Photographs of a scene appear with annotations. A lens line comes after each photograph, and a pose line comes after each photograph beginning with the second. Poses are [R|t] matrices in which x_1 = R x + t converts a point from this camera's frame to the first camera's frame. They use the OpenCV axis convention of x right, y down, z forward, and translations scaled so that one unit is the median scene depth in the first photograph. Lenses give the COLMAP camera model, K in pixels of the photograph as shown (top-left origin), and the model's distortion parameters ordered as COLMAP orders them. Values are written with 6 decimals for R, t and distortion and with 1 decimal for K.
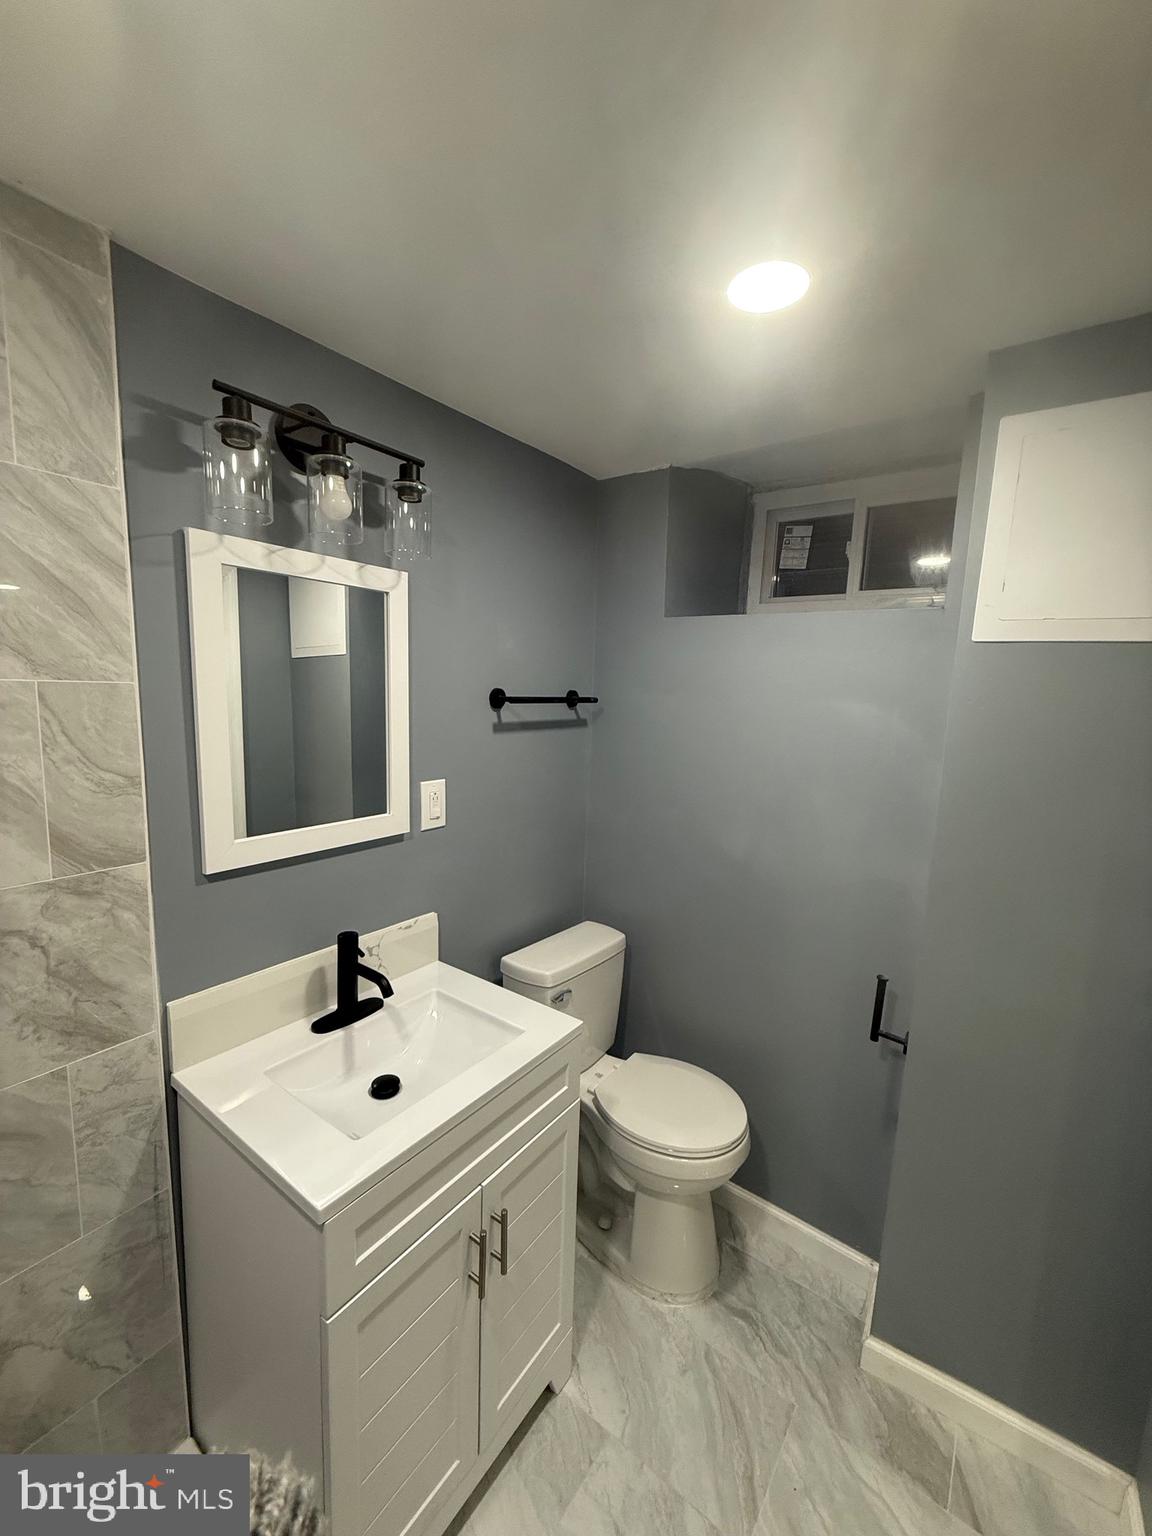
lens RADIAL K [[611.3, 0, 576.0], [0, 611.3, 768.0], [0, 0, 1]] dist [-0.000880, 0.000105]
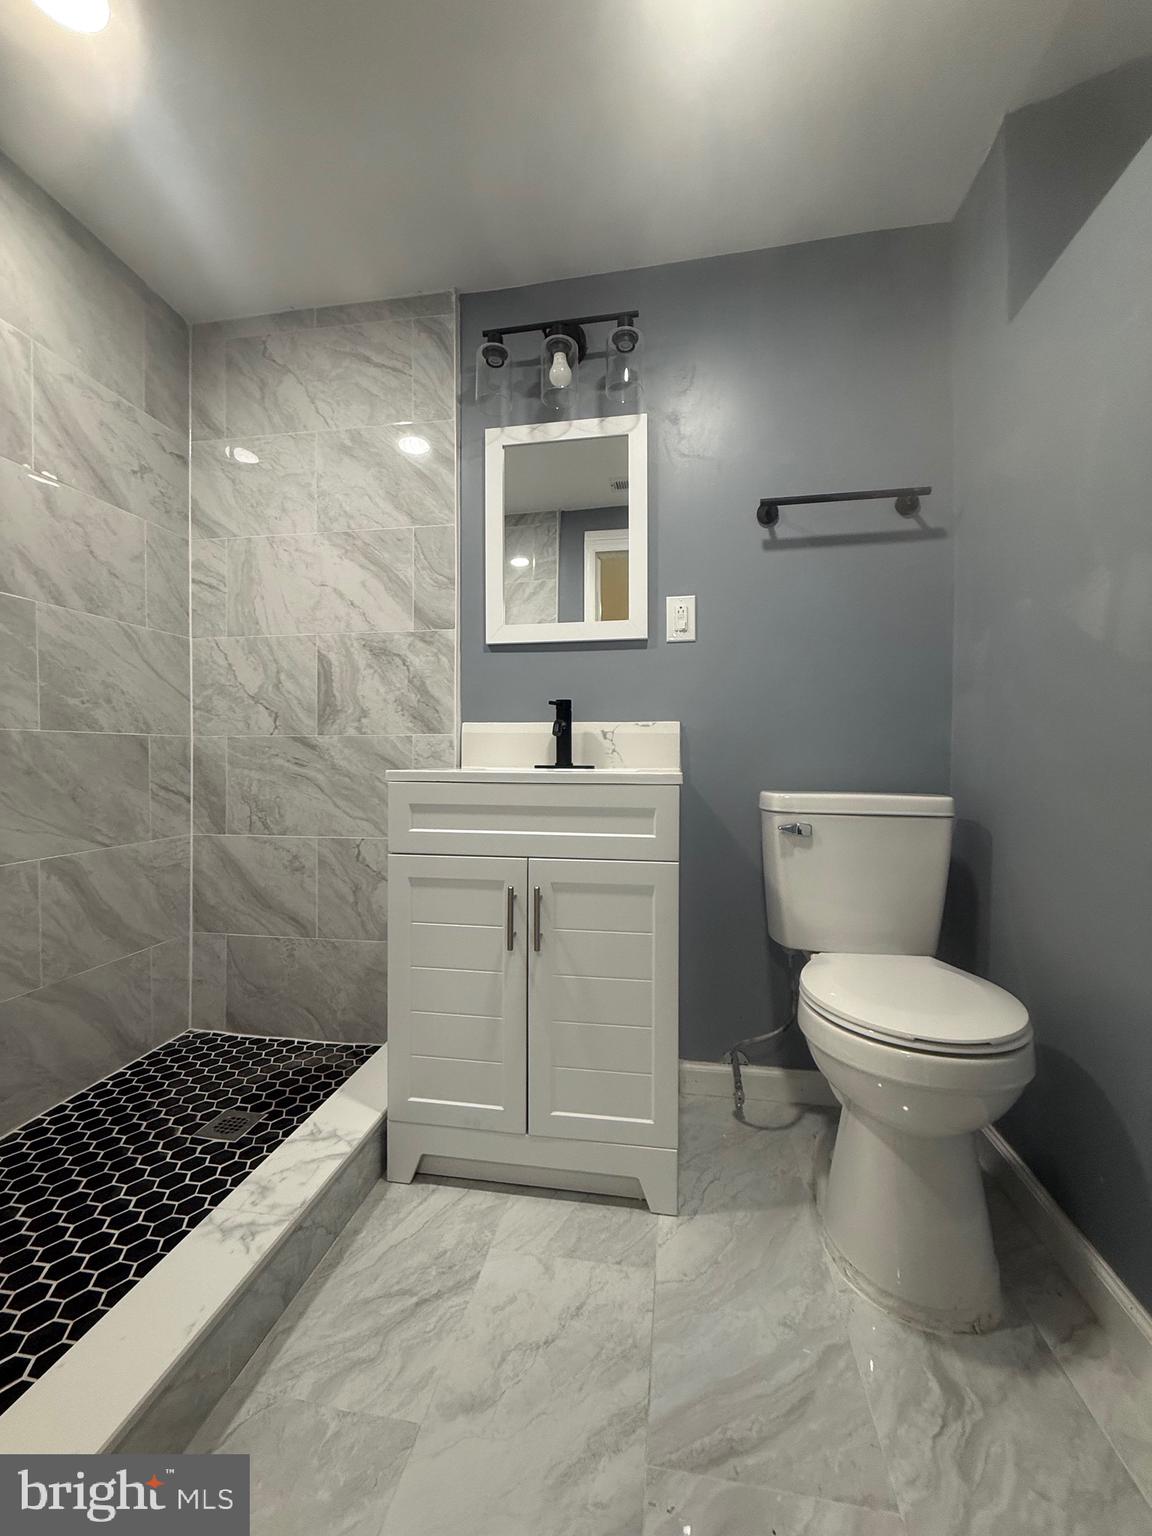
lens RADIAL K [[611.3, 0, 576.0], [0, 611.3, 768.0], [0, 0, 1]] dist [-0.000880, 0.000105]
pose [[0.453581, -0.020034, -0.890990, 0.961058], [-0.097707, 0.992603, -0.072059, 0.630445], [0.885843, 0.119741, 0.448268, 0.588279]]
